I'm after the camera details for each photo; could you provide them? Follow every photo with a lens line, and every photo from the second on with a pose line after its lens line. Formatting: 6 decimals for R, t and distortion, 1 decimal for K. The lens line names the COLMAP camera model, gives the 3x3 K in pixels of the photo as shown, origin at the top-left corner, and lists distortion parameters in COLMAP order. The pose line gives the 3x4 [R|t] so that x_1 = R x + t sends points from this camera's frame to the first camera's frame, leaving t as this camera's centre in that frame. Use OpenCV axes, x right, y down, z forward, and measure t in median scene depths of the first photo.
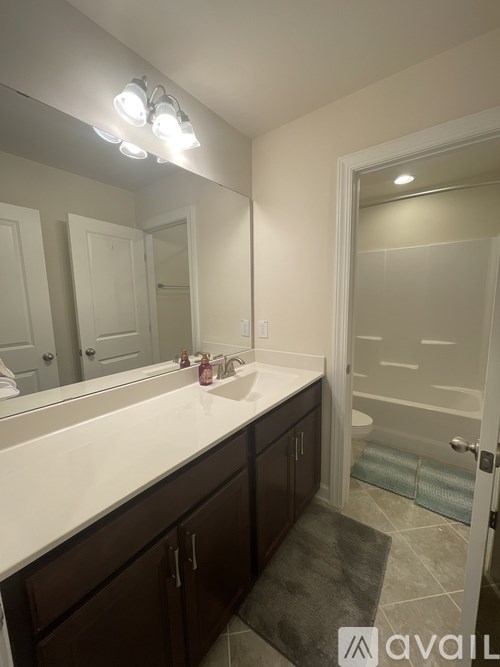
lens RADIAL K [[268.9, 0, 249.5], [0, 268.9, 335.2], [0, 0, 1]] dist [-0.003786, -0.000743]
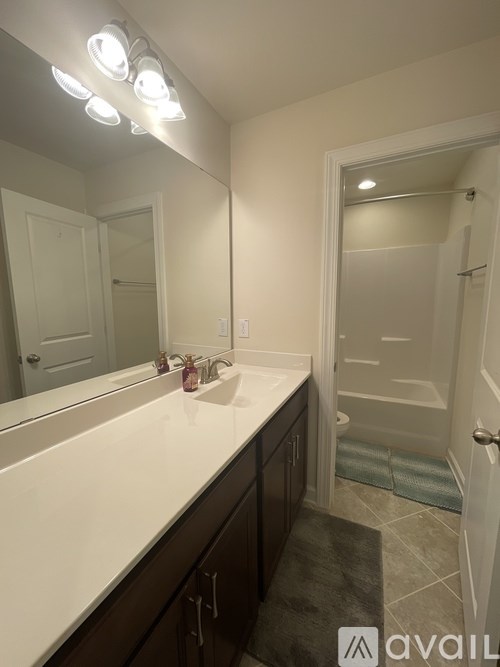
lens RADIAL K [[268.9, 0, 250.1], [0, 268.9, 334.9], [0, 0, 1]] dist [-0.003786, -0.000743]
pose [[0.982066, -0.016967, 0.187772, -0.122105], [0.018217, 0.999822, -0.004934, 0.007080], [-0.187655, 0.008266, 0.982200, 0.085168]]
